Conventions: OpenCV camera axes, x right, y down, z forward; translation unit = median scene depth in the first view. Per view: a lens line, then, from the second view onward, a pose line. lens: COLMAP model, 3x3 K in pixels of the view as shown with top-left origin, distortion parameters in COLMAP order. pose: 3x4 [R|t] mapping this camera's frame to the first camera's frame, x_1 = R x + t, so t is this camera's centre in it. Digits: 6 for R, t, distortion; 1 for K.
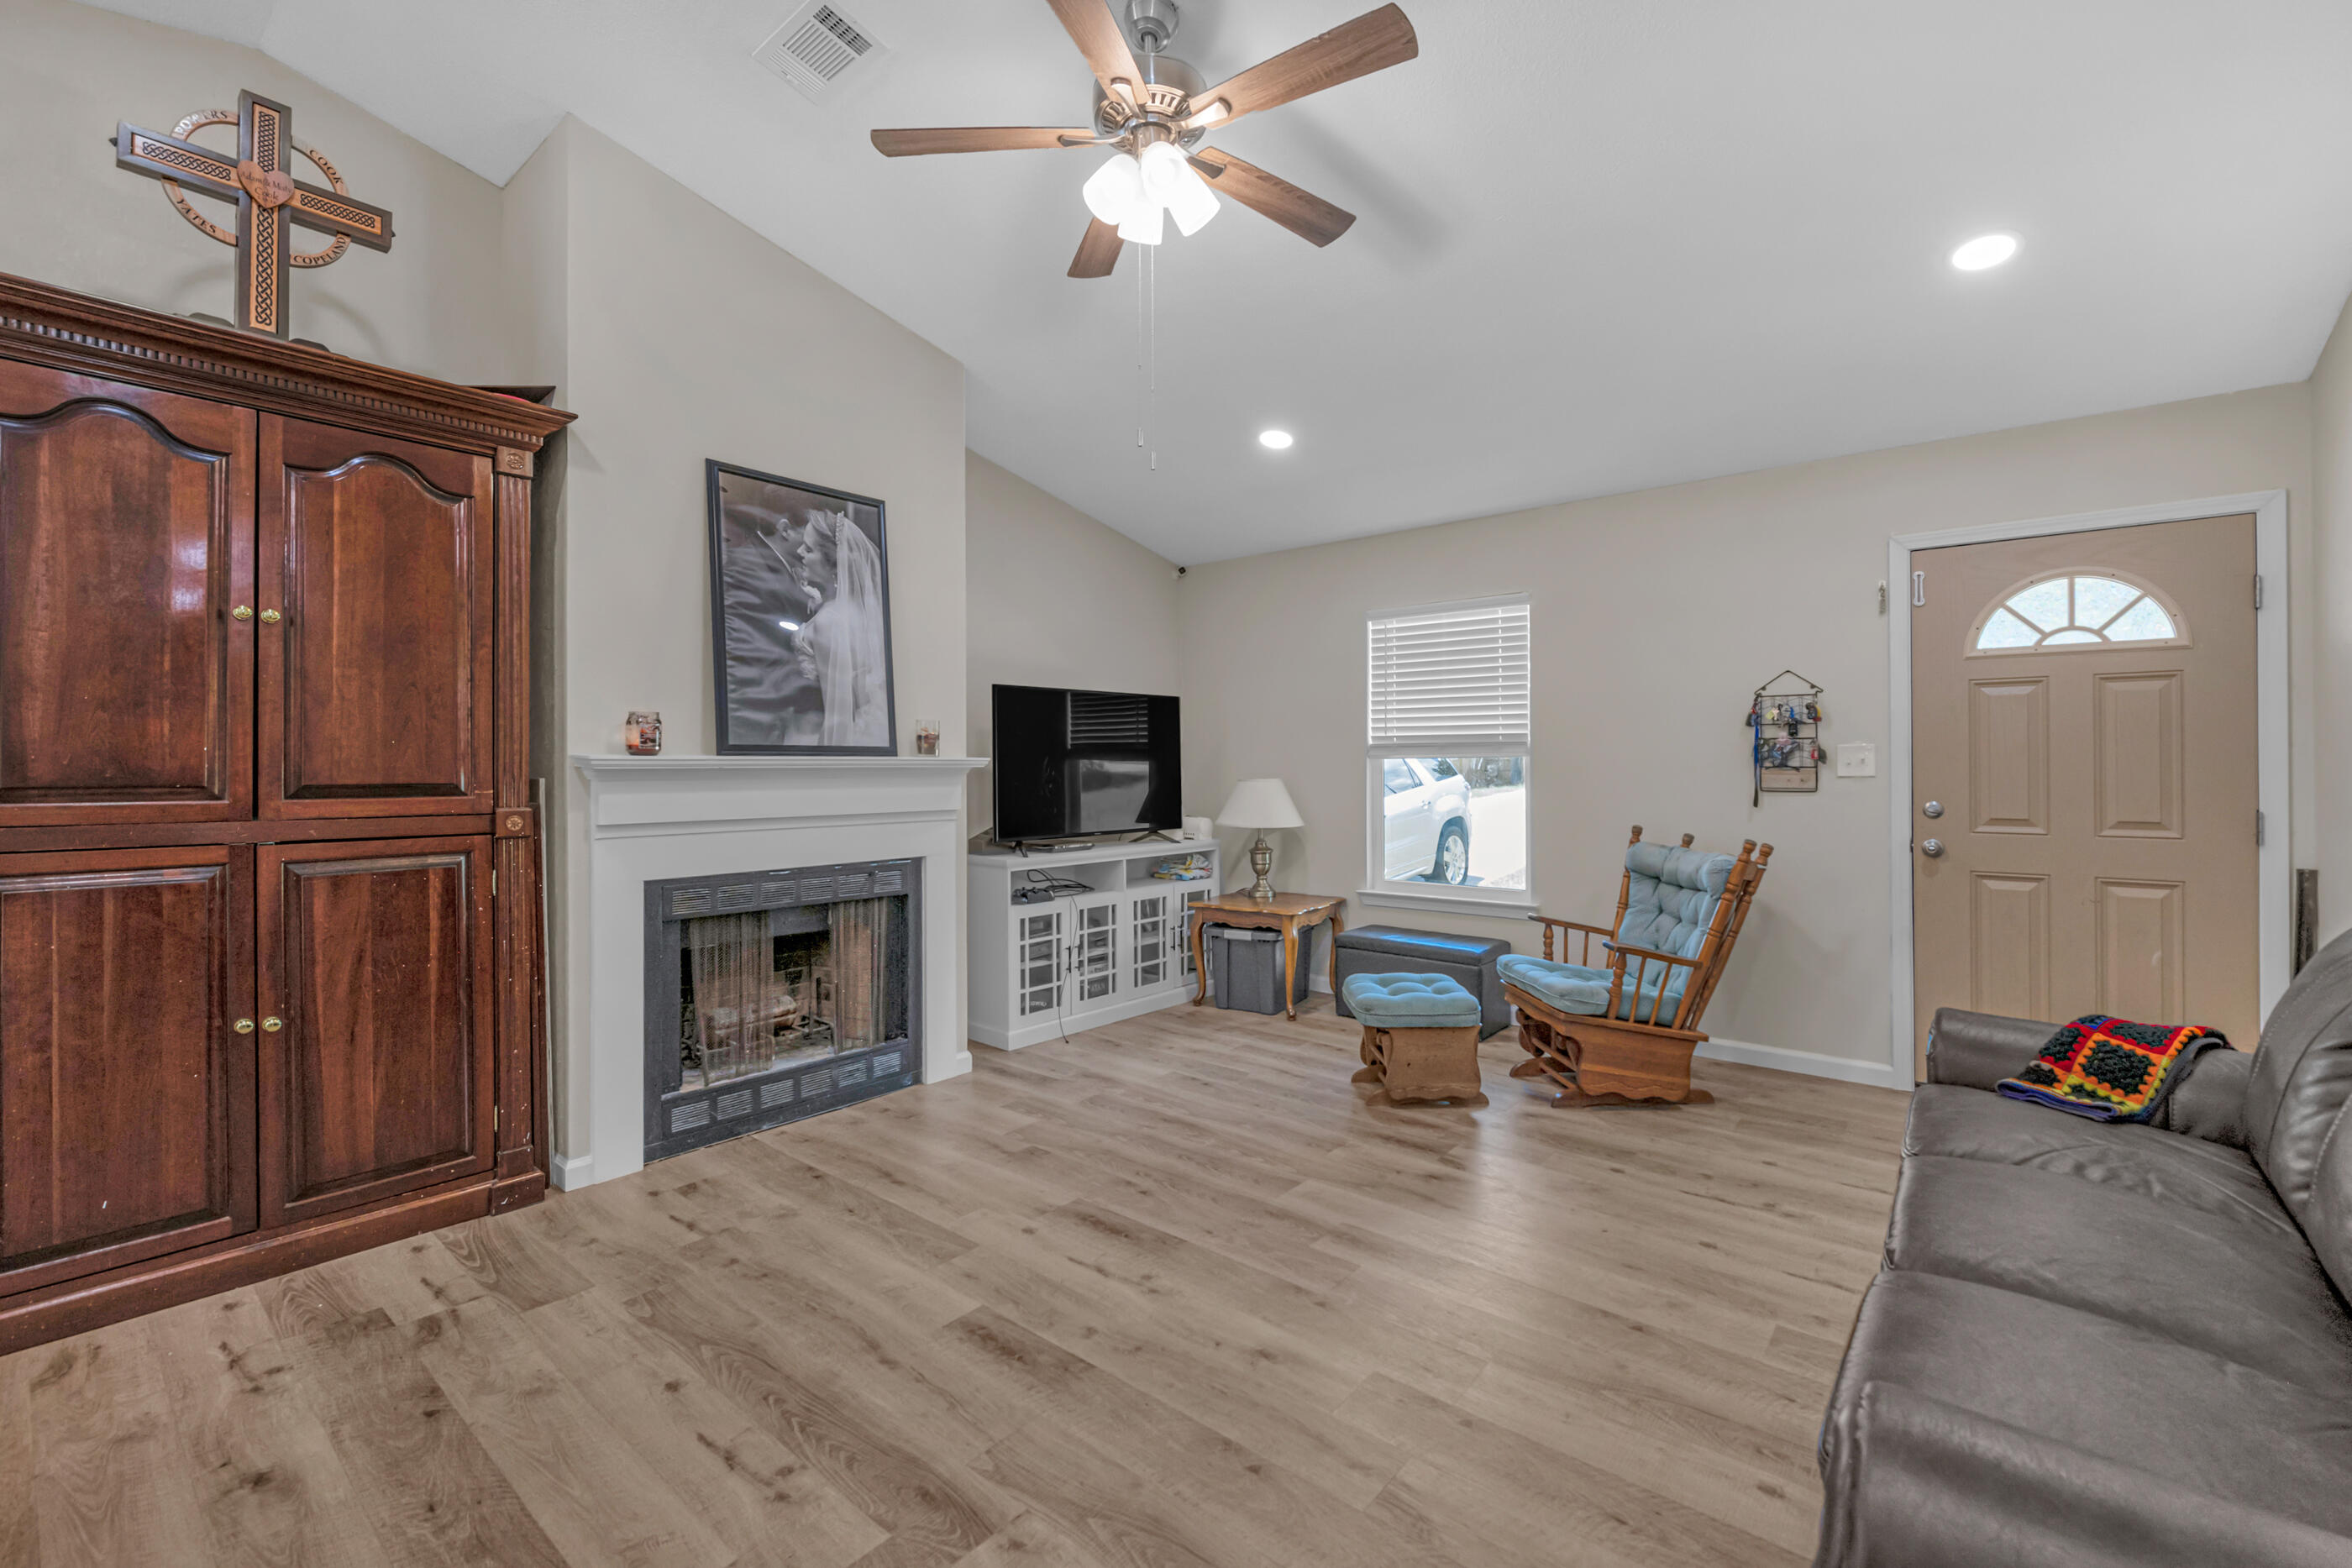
lens RADIAL K [[960.8, 0, 1201.1], [0, 960.8, 779.6], [0, 0, 1]] dist [0.004075, -0.003865]
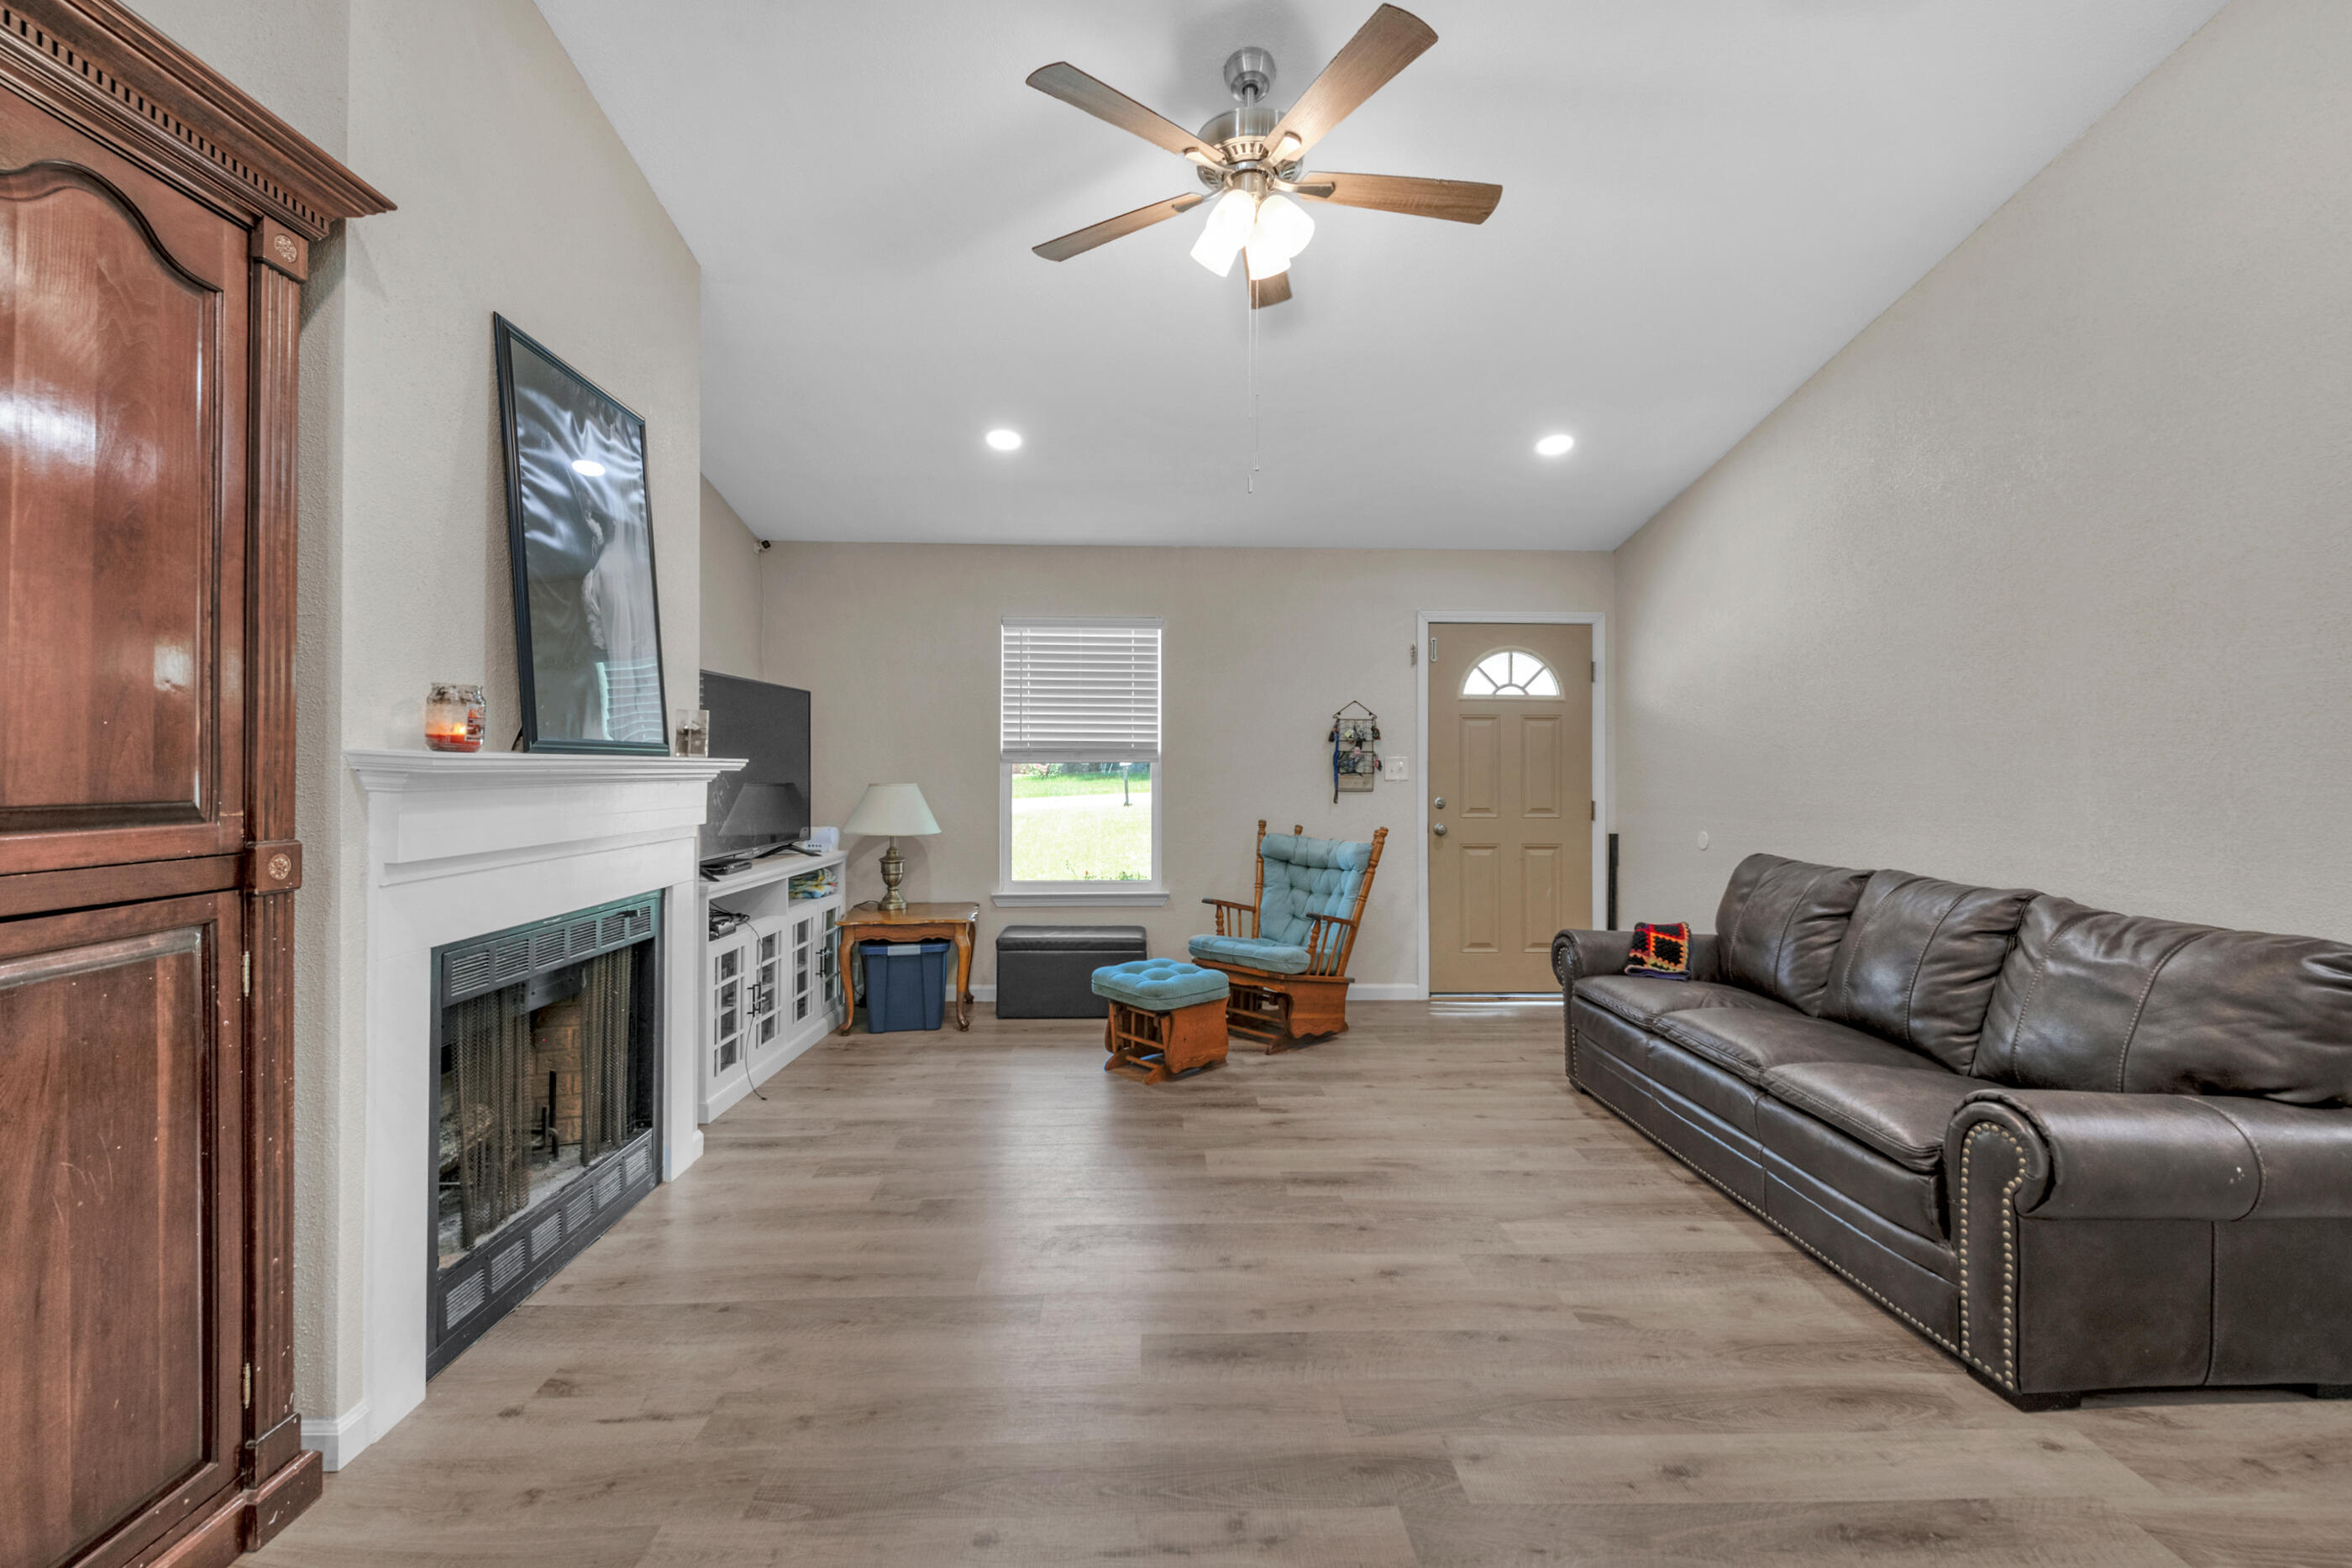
lens RADIAL K [[960.8, 0, 1201.1], [0, 960.8, 779.6], [0, 0, 1]] dist [0.004075, -0.003865]
pose [[0.758729, -0.001799, 0.651404, -0.484248], [0.002777, 0.999996, -0.000473, -0.004292], [-0.651401, 0.002168, 0.758731, 0.140077]]
